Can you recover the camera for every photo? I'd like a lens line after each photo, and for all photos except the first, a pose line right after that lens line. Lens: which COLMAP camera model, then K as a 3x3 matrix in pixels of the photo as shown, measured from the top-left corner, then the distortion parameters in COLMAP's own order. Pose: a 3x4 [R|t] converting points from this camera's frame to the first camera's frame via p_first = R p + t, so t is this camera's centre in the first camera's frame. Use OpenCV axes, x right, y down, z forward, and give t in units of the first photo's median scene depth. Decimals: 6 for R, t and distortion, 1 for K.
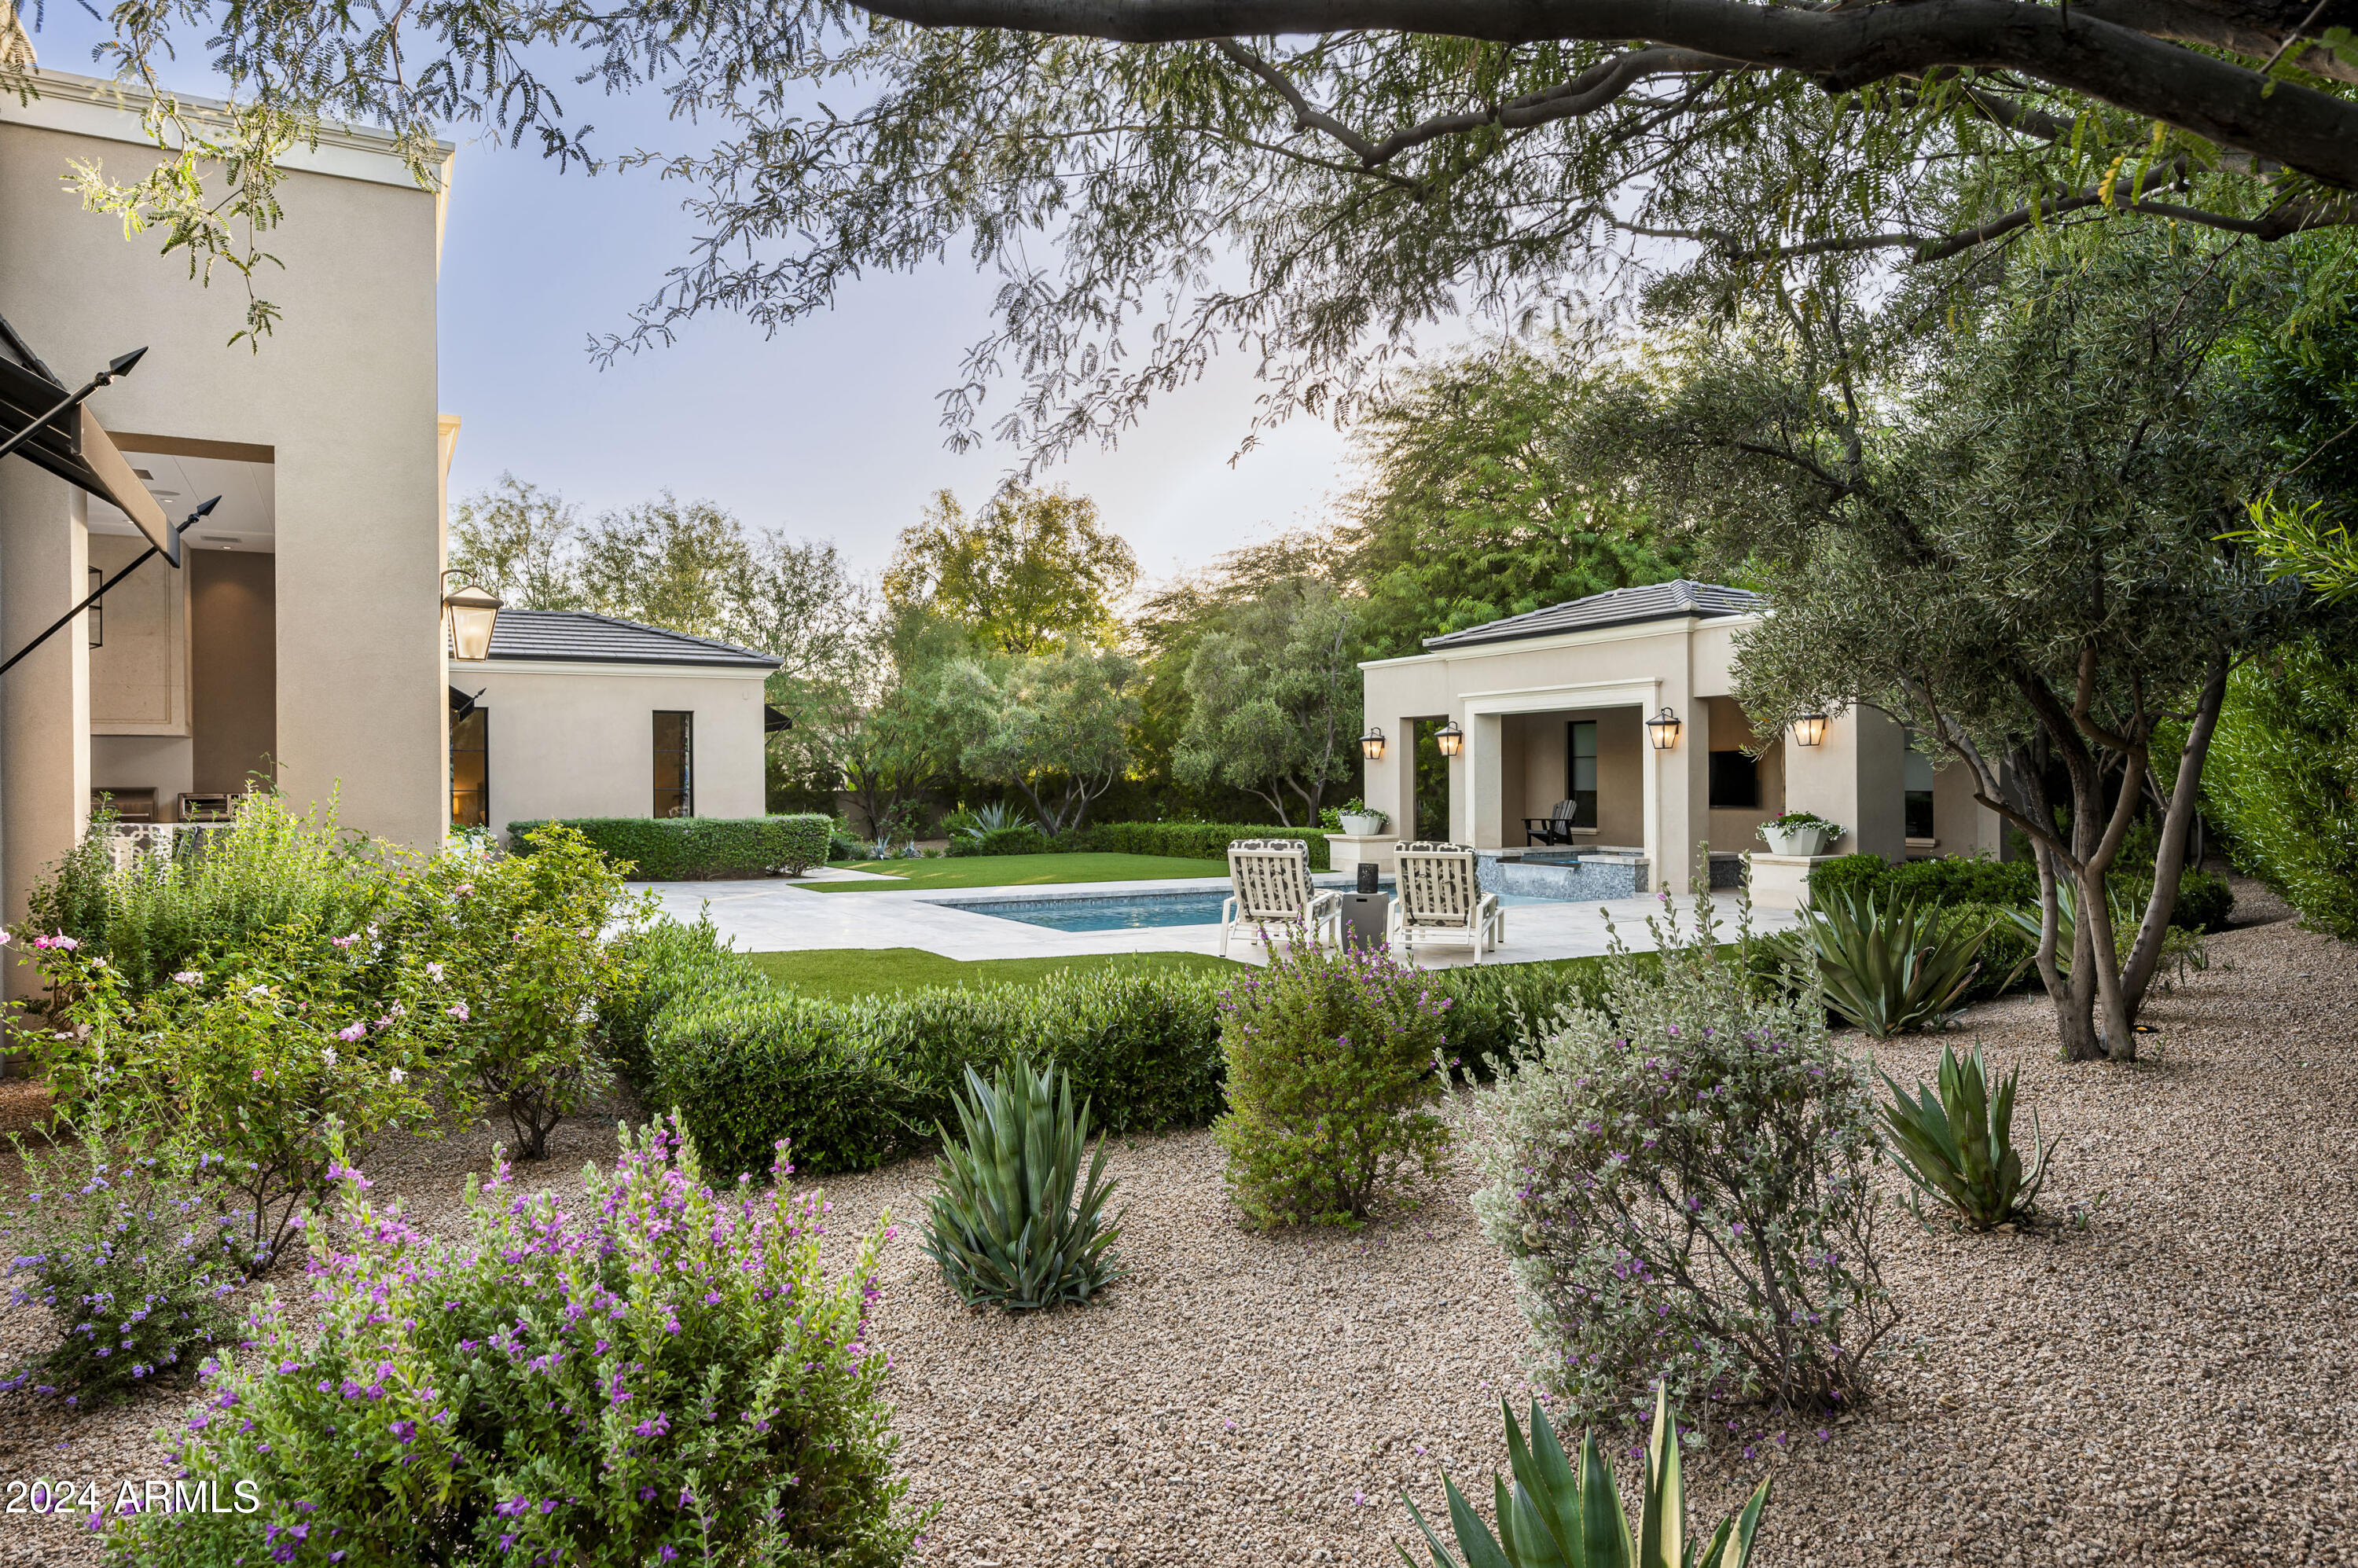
lens RADIAL K [[1492.4, 0, 1179.6], [0, 1492.4, 788.1], [0, 0, 1]] dist [0.004295, 0.000091]
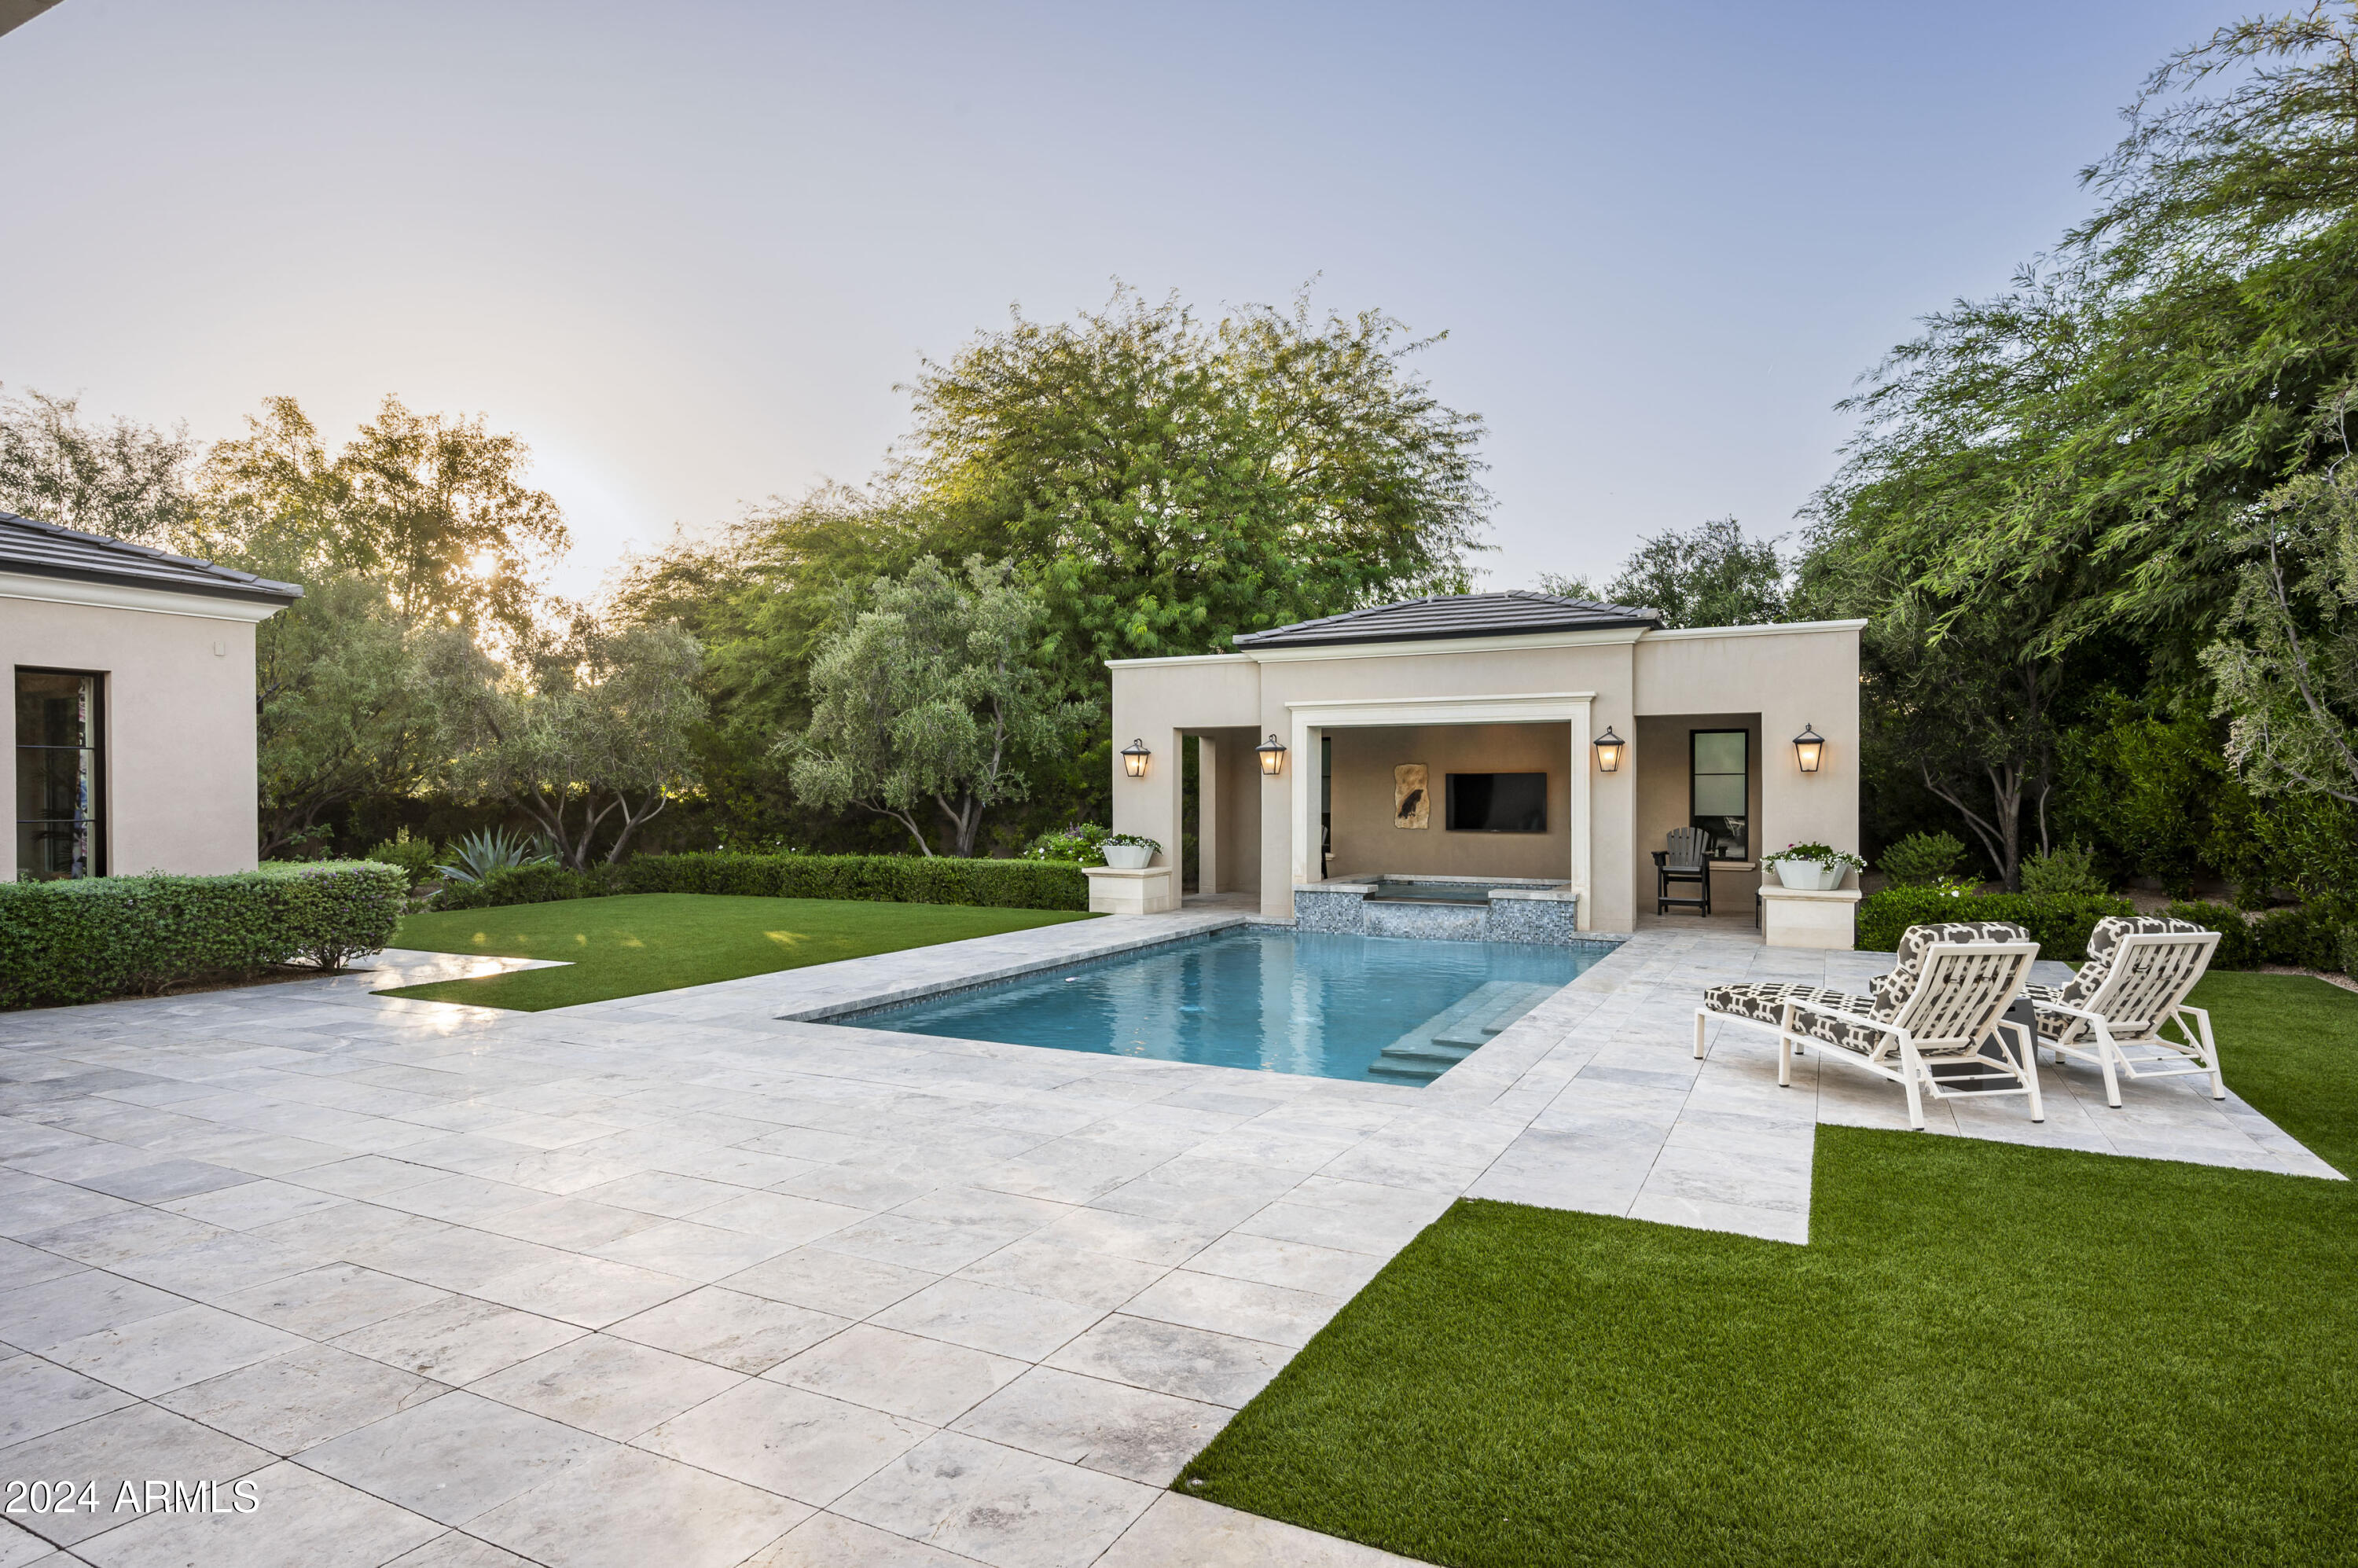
lens RADIAL K [[1292.1, 0, 1175.6], [0, 1292.1, 782.1], [0, 0, 1]] dist [-0.003614, -0.000797]
pose [[0.826441, 0.008999, 0.562952, -0.270454], [-0.002704, 0.999924, -0.012015, -0.008149], [-0.563017, 0.008407, 0.826402, 0.413955]]
